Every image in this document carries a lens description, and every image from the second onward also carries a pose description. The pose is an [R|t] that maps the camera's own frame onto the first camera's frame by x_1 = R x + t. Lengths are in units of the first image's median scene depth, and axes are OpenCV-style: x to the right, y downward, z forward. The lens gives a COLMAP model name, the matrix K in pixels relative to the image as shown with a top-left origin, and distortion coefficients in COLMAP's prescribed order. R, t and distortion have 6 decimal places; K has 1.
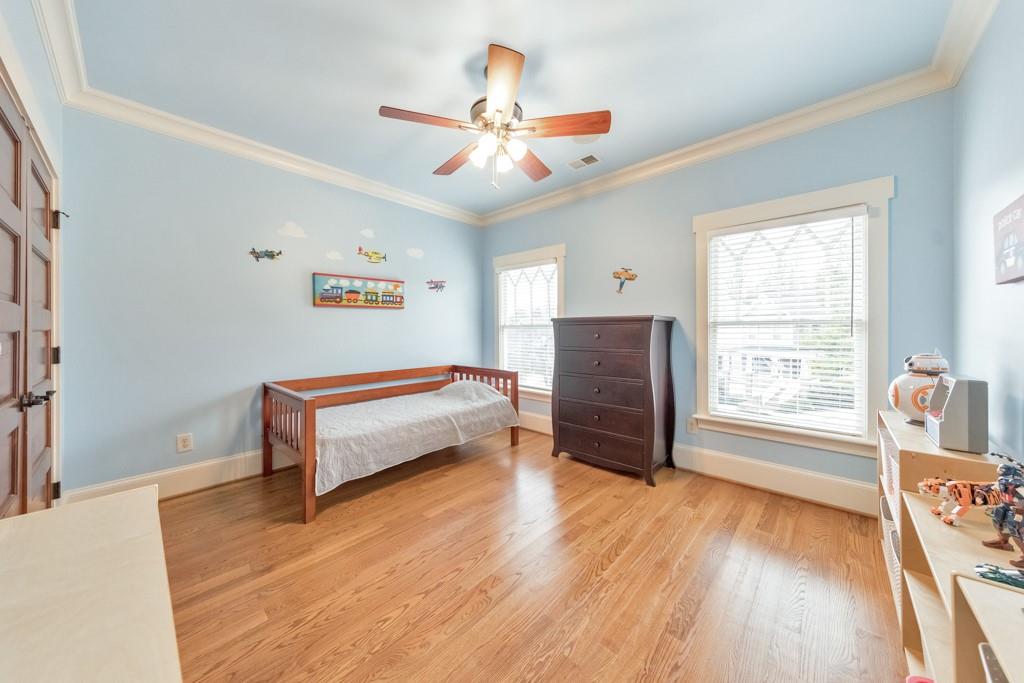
lens RADIAL K [[349.4, 0, 511.1], [0, 349.4, 331.4], [0, 0, 1]] dist [0.006830, -0.000160]
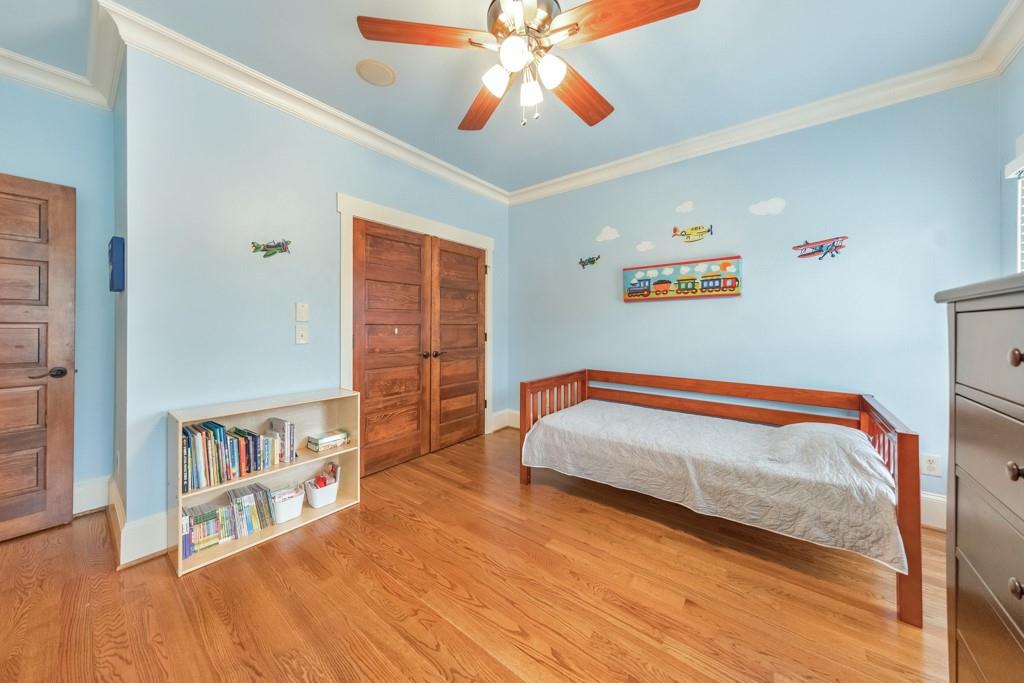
lens RADIAL K [[349.4, 0, 505.0], [0, 349.4, 324.4], [0, 0, 1]] dist [0.006830, -0.000160]
pose [[0.061709, 0.000891, -0.998094, 0.405524], [-0.010001, 0.999950, 0.000275, -0.003120], [0.998044, 0.009965, 0.061715, 0.562279]]
